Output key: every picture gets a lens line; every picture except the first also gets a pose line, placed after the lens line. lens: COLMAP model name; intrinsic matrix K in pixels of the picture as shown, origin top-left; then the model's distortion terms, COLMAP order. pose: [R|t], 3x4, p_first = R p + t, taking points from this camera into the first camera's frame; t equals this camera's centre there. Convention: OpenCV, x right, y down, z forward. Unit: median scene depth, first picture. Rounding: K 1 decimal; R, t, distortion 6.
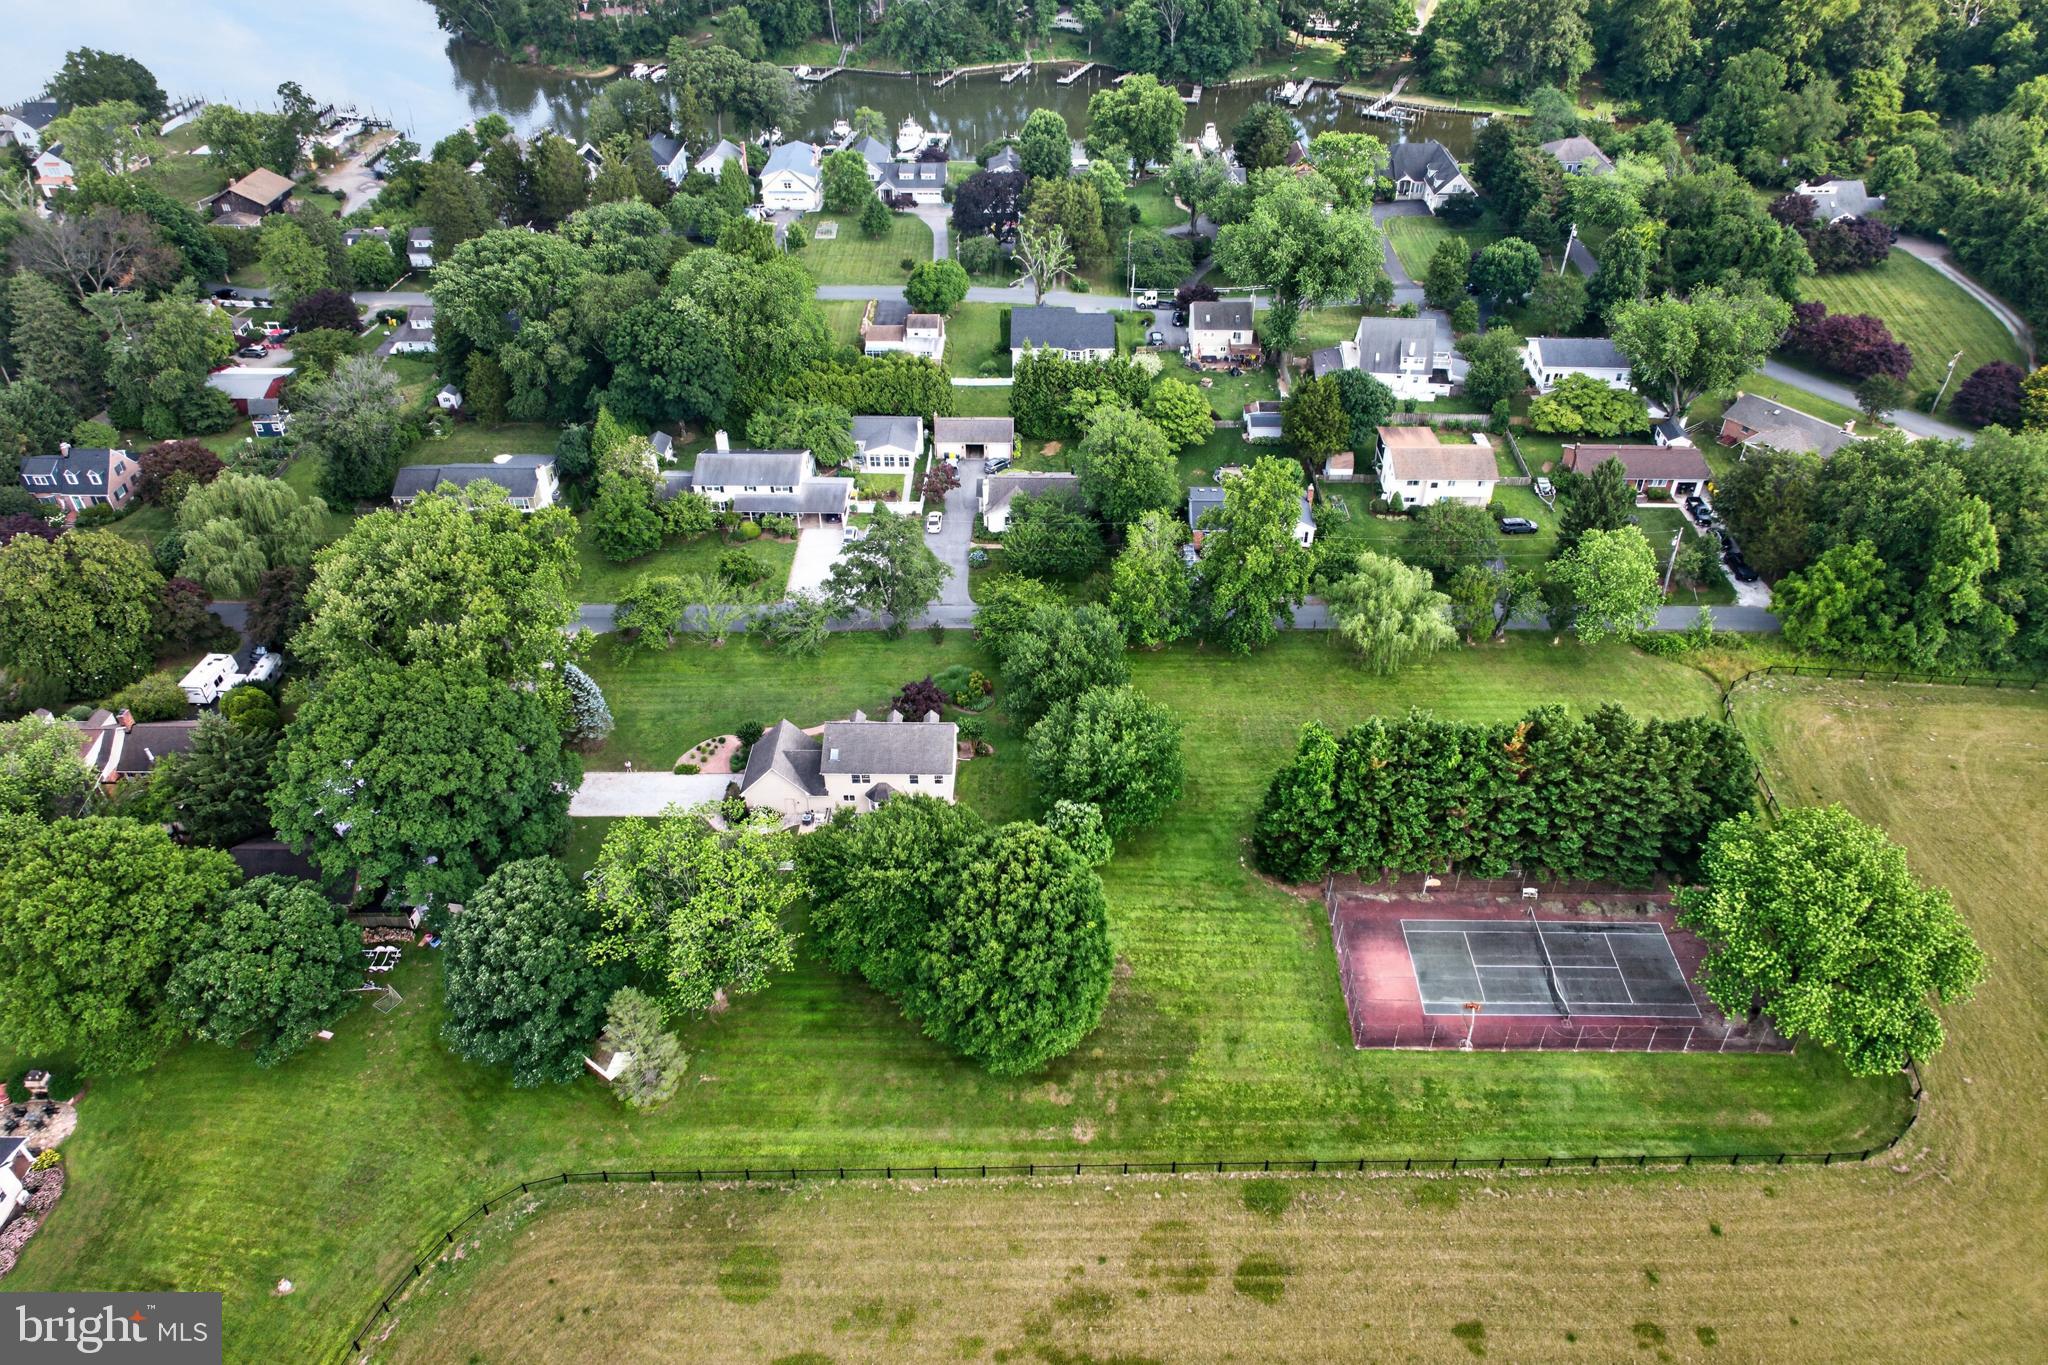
lens RADIAL K [[1400.7, 0, 1033.6], [0, 1400.7, 682.7], [0, 0, 1]] dist [-0.000267, 0.001283]
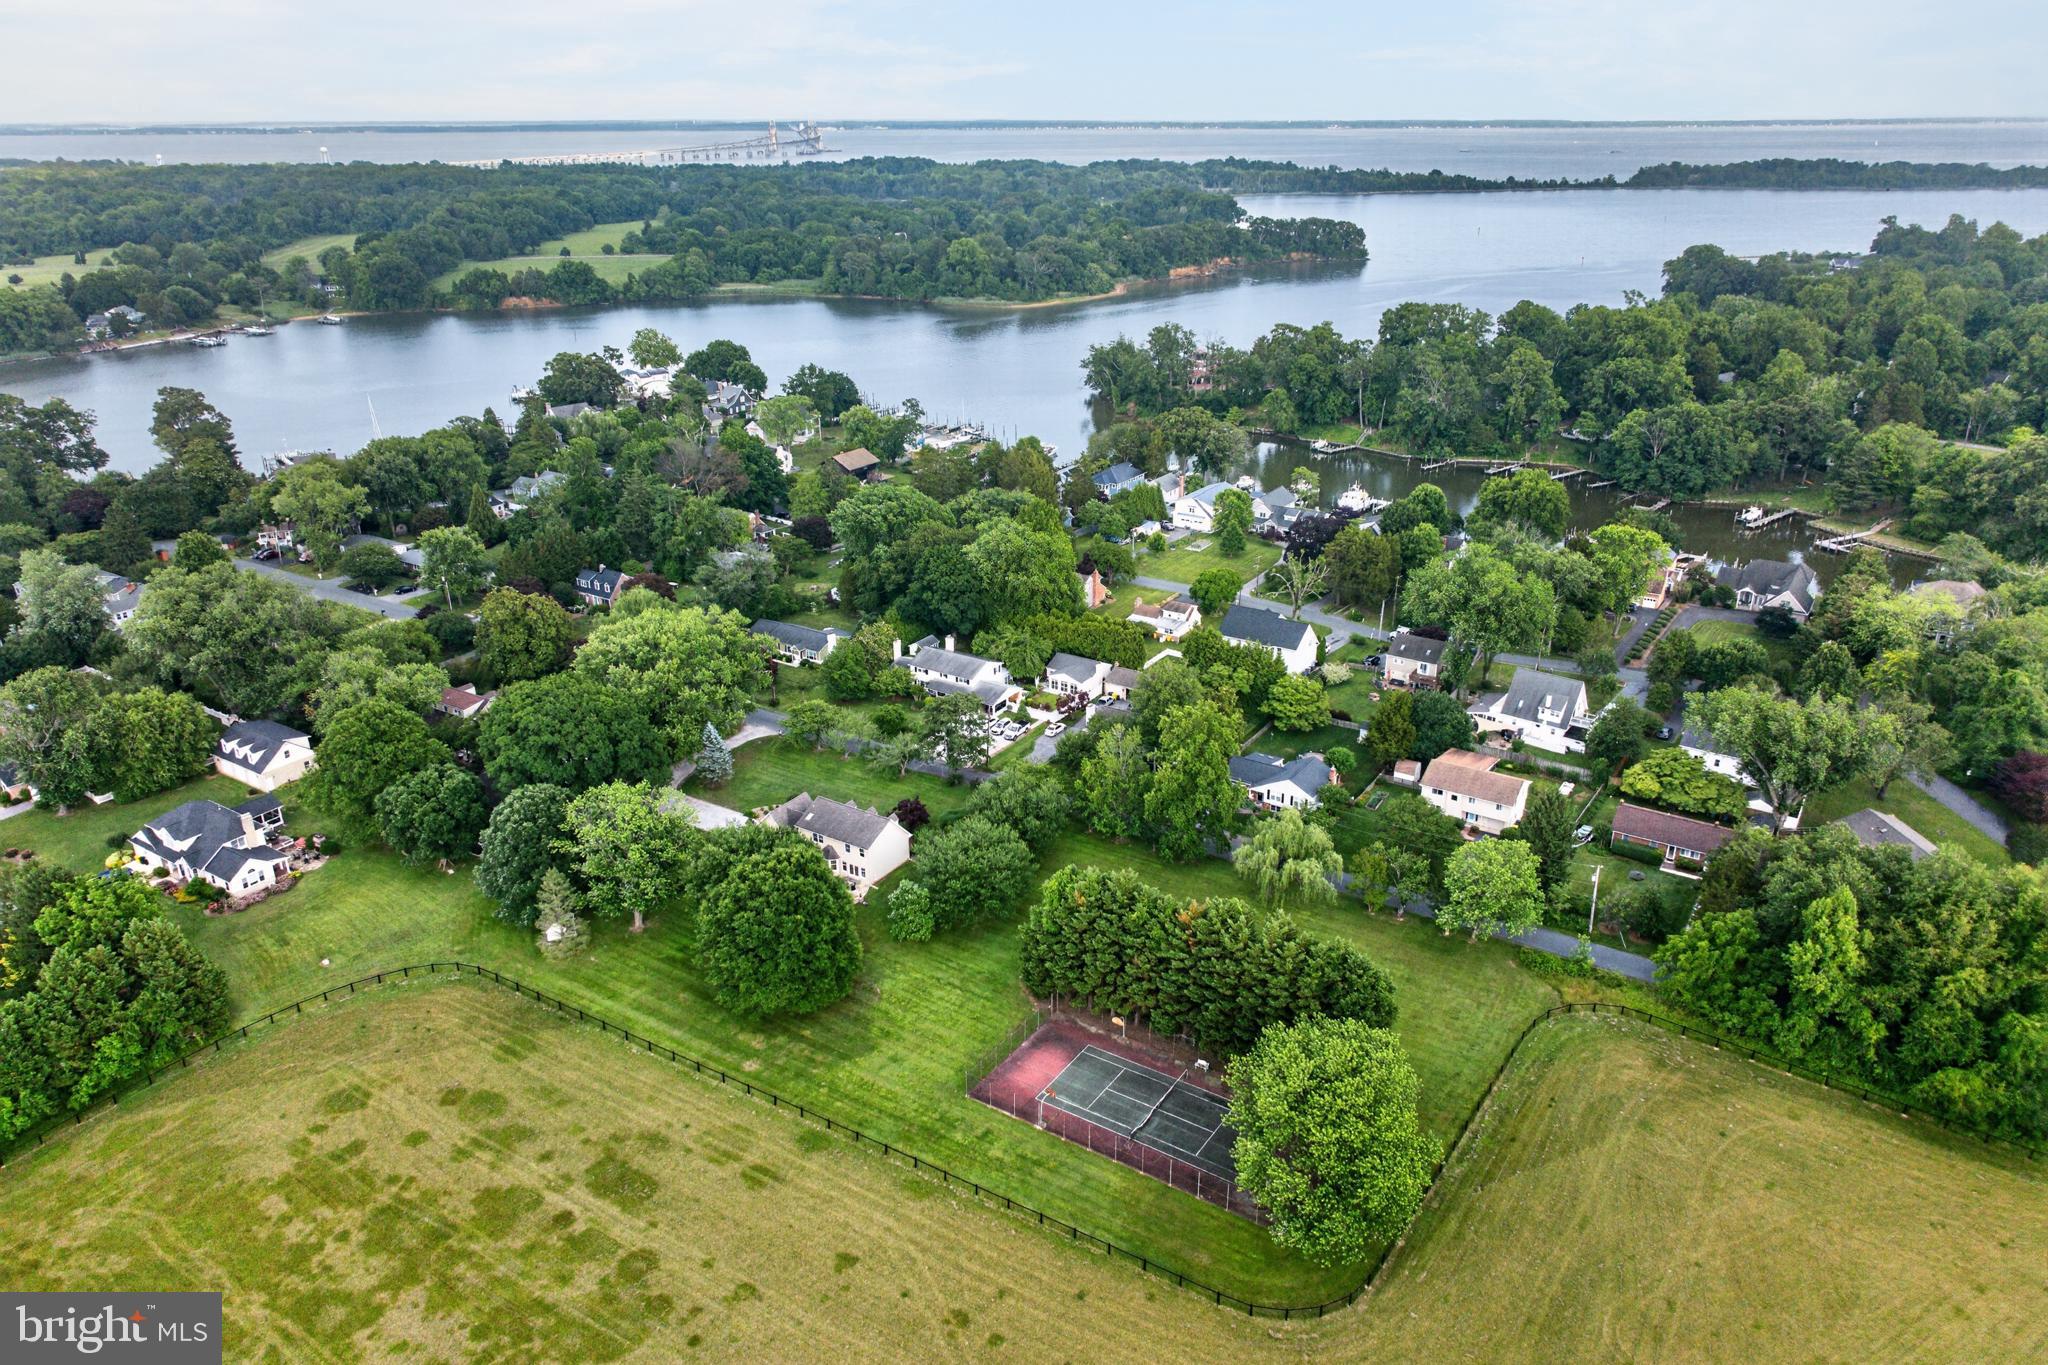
lens RADIAL K [[1406.0, 0, 1031.4], [0, 1406.0, 679.8], [0, 0, 1]] dist [0.000370, 0.001168]
pose [[0.845155, 0.199742, -0.495798, 0.752242], [-0.322681, 0.930127, -0.175332, 0.103412], [0.426134, 0.308167, 0.850555, -0.152140]]
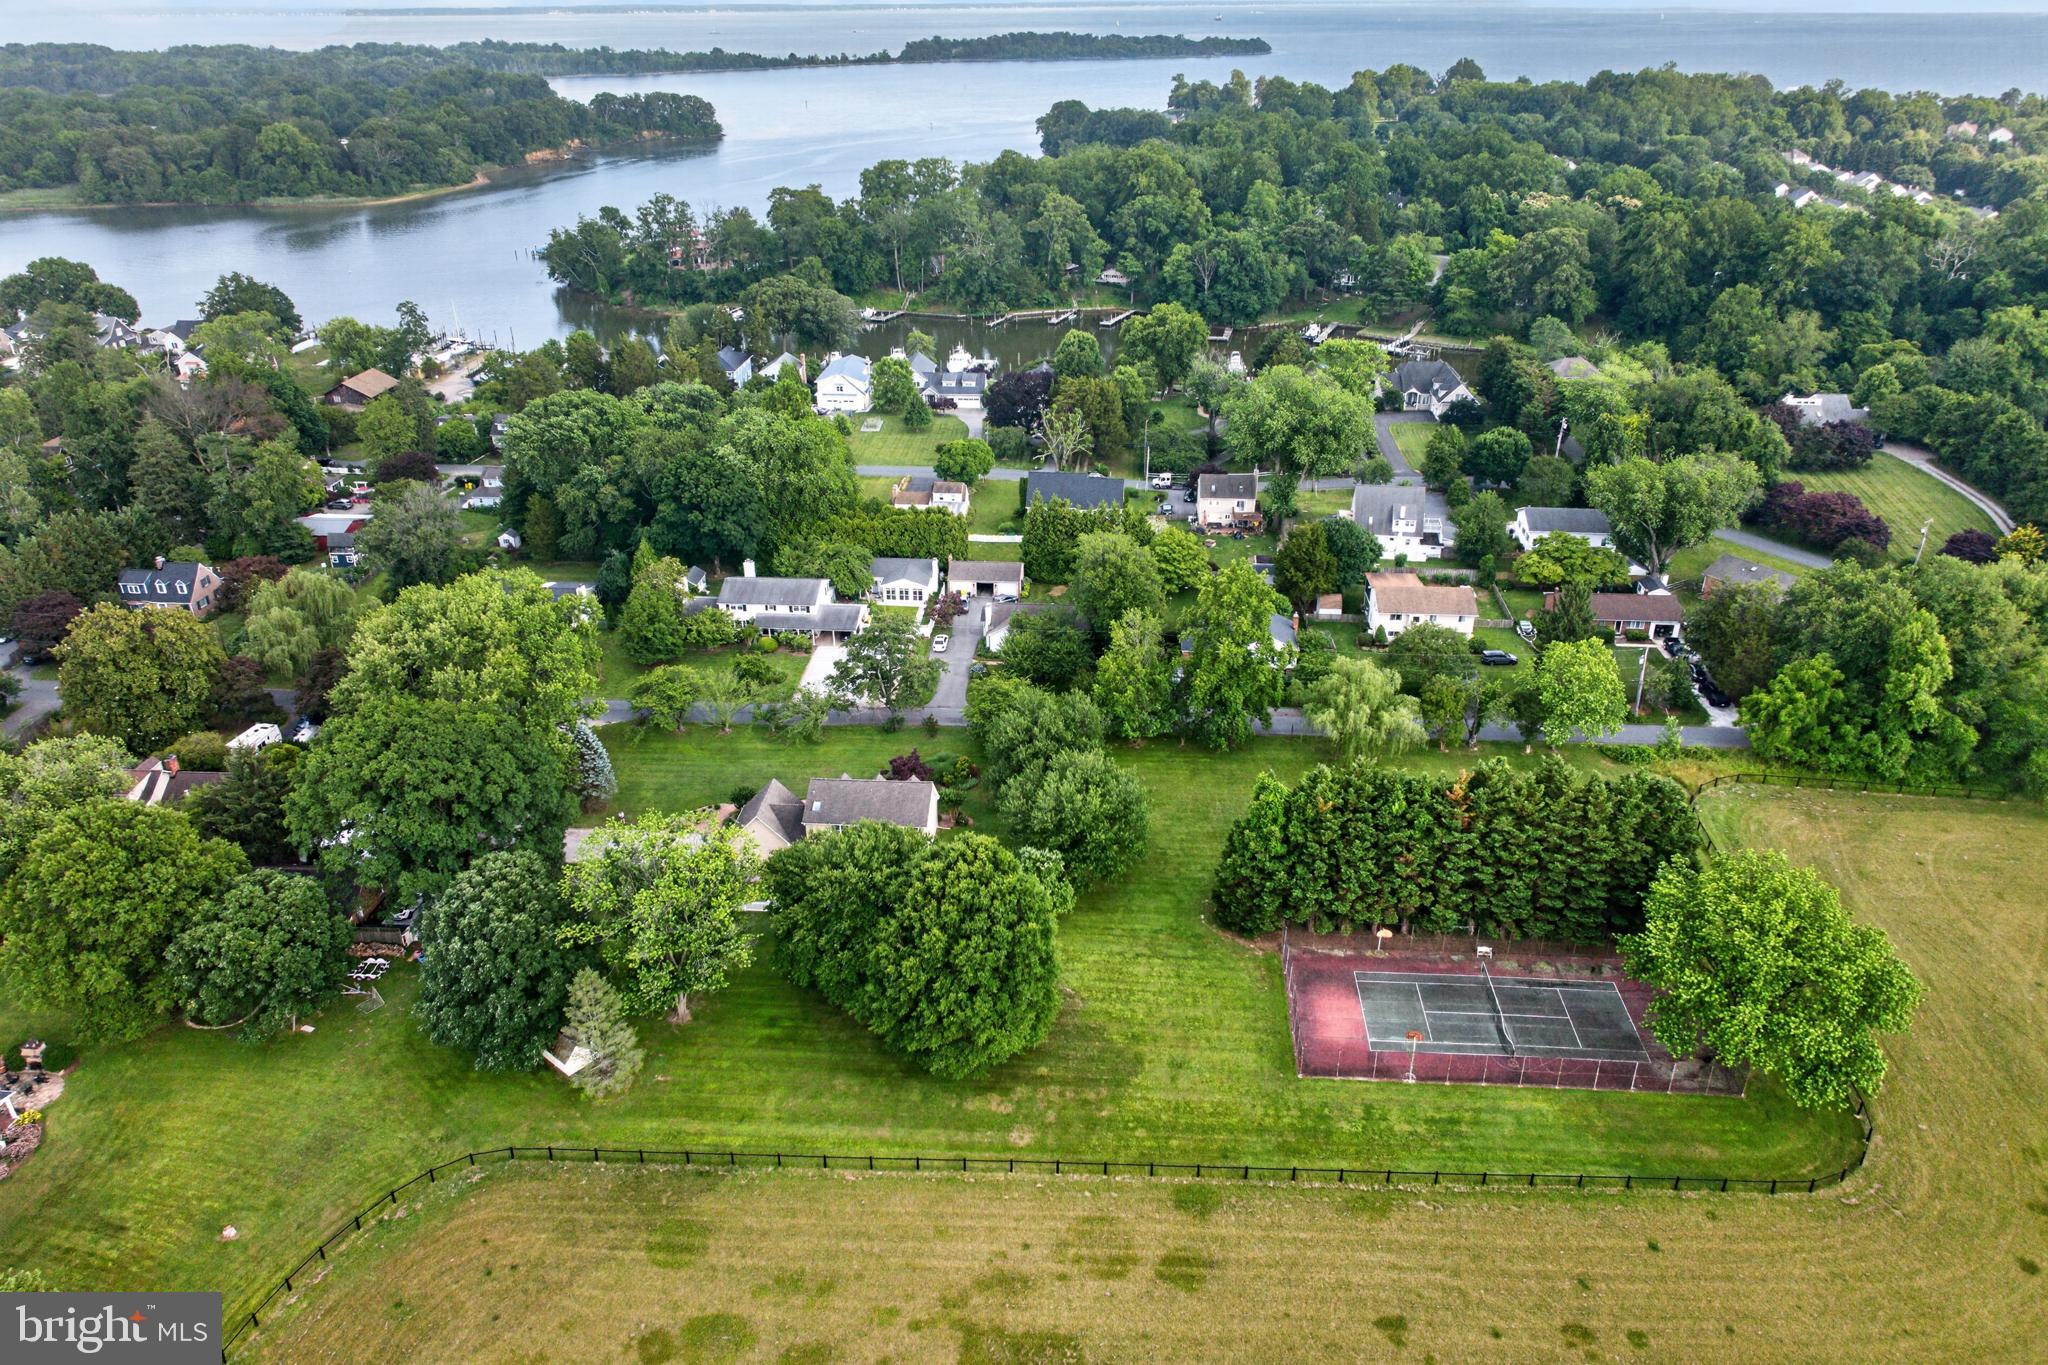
lens RADIAL K [[1406.0, 0, 1031.4], [0, 1406.0, 679.8], [0, 0, 1]] dist [0.000370, 0.001168]
pose [[0.998442, 0.023000, -0.050835, 0.074515], [-0.032550, 0.980089, -0.195874, 0.167500], [0.045318, 0.197223, 0.979311, -0.050247]]
